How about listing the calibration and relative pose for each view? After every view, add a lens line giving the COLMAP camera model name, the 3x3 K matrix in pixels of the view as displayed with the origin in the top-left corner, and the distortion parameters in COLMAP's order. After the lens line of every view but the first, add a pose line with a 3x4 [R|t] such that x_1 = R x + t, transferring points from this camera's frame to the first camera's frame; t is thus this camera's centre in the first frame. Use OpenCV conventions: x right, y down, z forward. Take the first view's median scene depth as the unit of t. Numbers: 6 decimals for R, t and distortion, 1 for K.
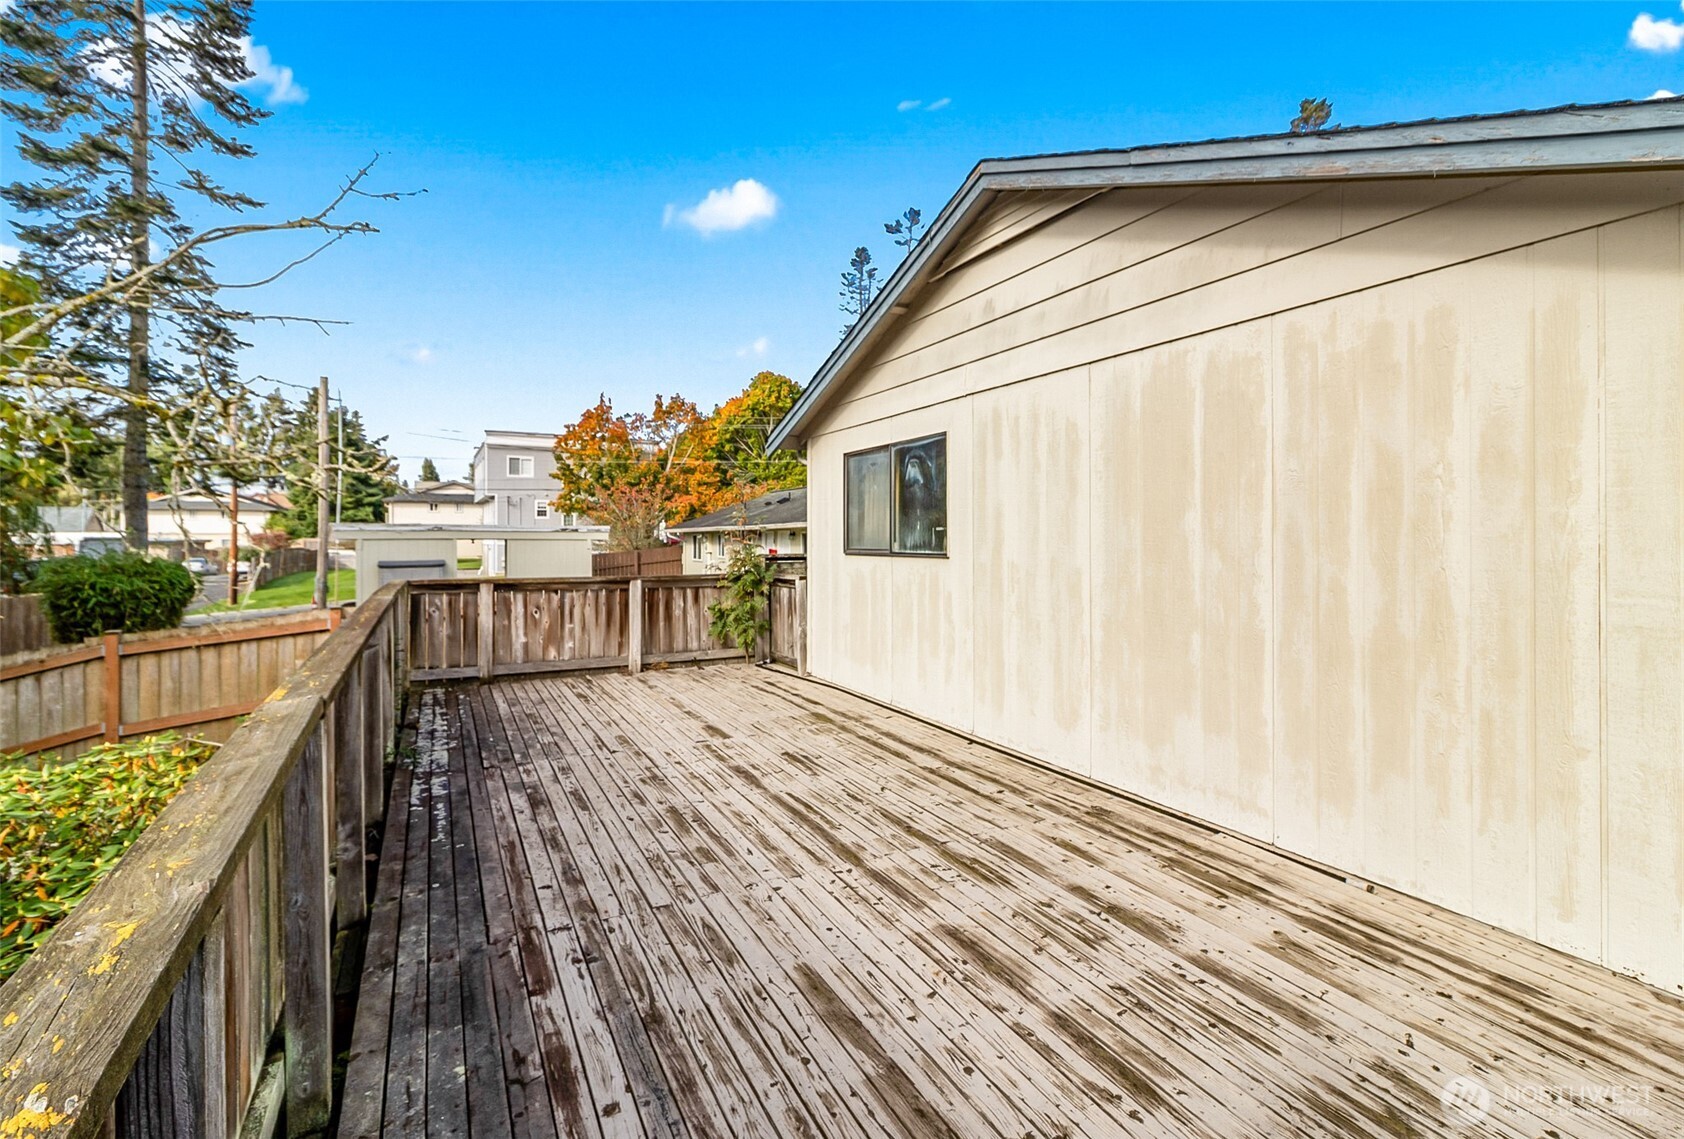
lens RADIAL K [[818.3, 0, 879.6], [0, 818.3, 533.4], [0, 0, 1]] dist [0.005319, 0.002530]
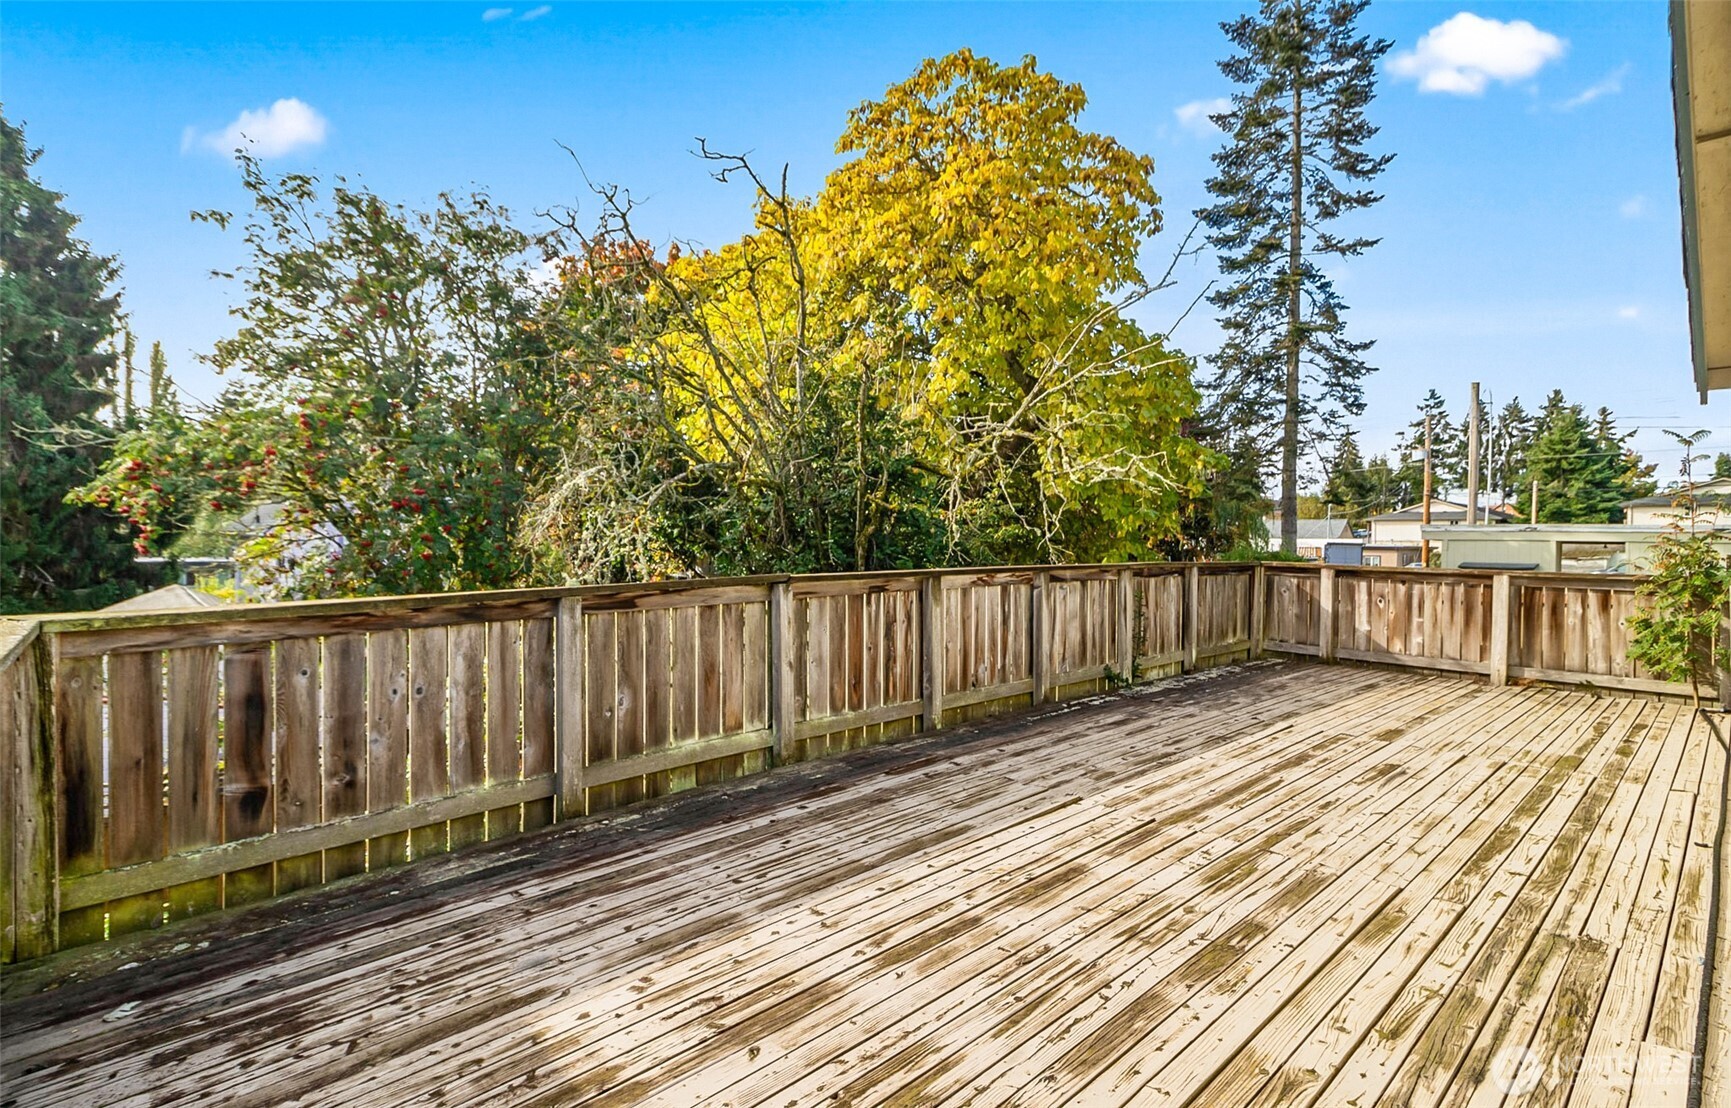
lens RADIAL K [[793.2, 0, 879.8], [0, 793.2, 553.3], [0, 0, 1]] dist [0.002750, 0.000321]
pose [[0.244920, 0.022227, -0.969288, 0.672033], [-0.009890, 0.999742, 0.020427, 0.047278], [0.969493, 0.004583, 0.245077, 0.348515]]
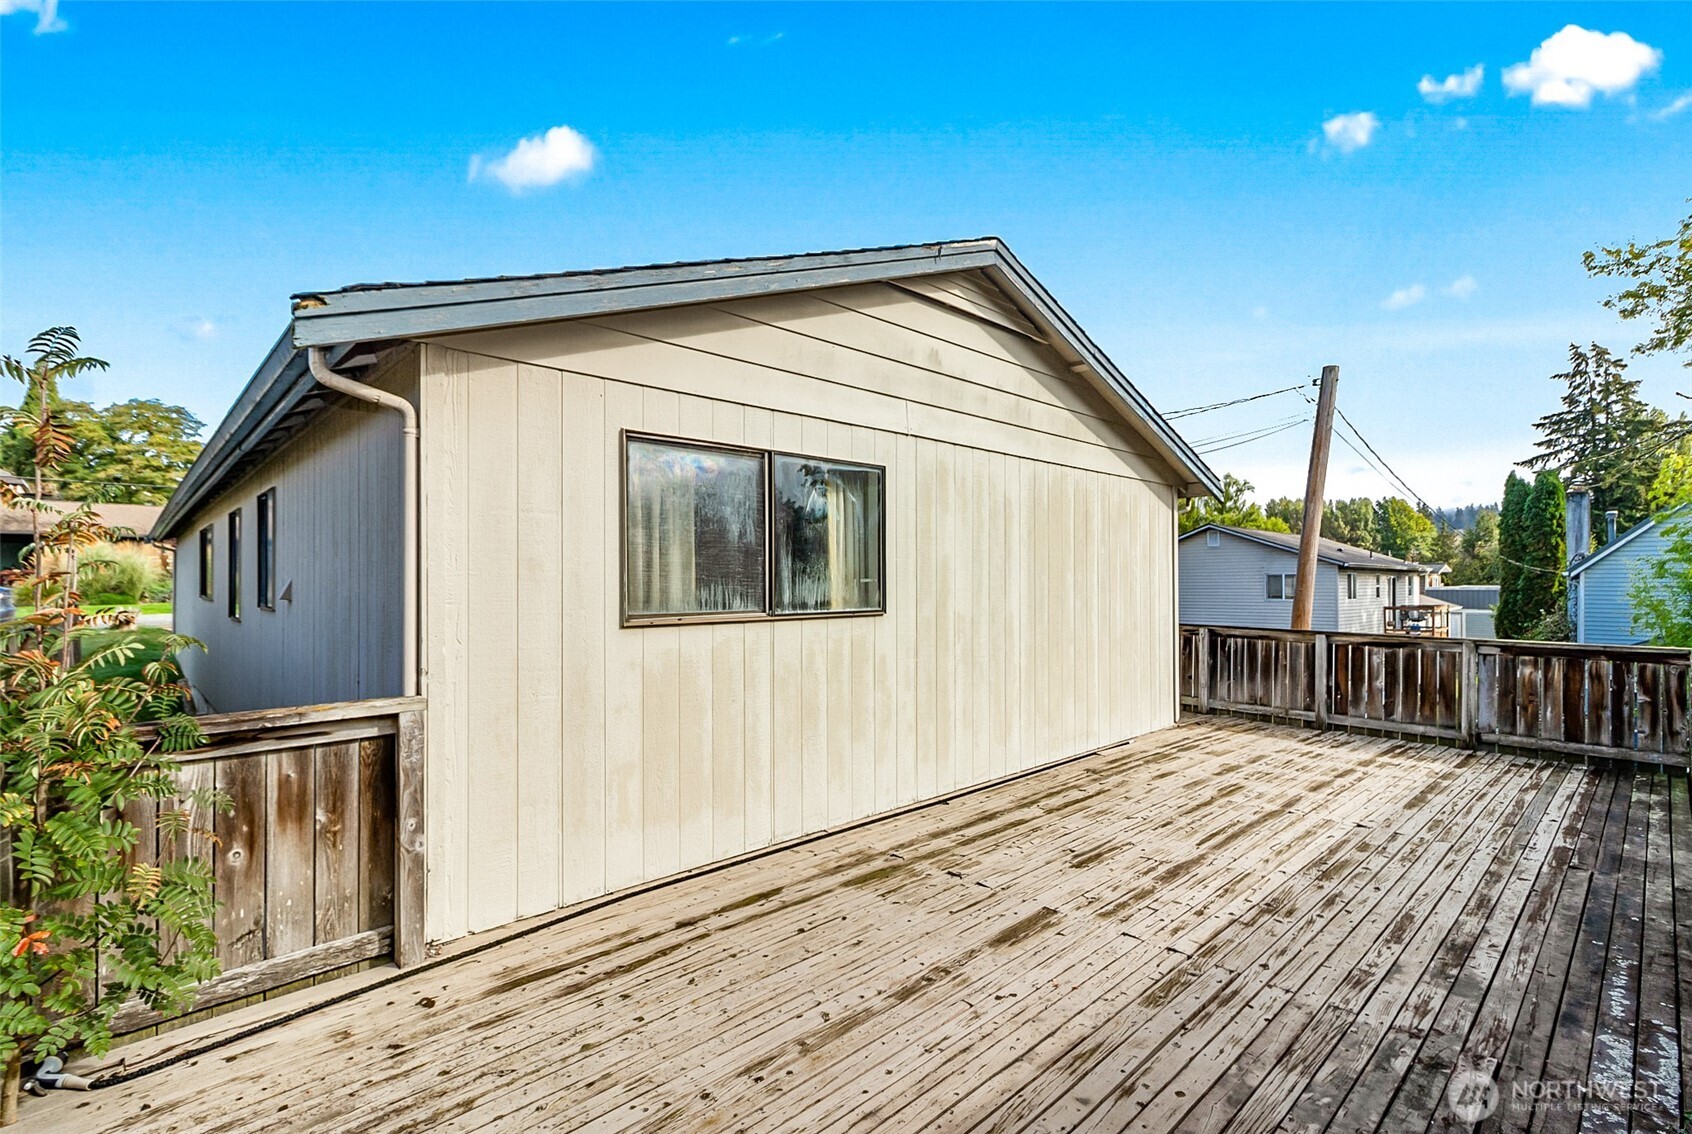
lens RADIAL K [[780.9, 0, 860.7], [0, 780.9, 579.6], [0, 0, 1]] dist [0.002623, 0.000045]
pose [[-0.271592, 0.007108, 0.962386, -0.961335], [-0.000086, 0.999973, -0.007410, -0.000637], [-0.962413, -0.002096, -0.271584, 1.726994]]
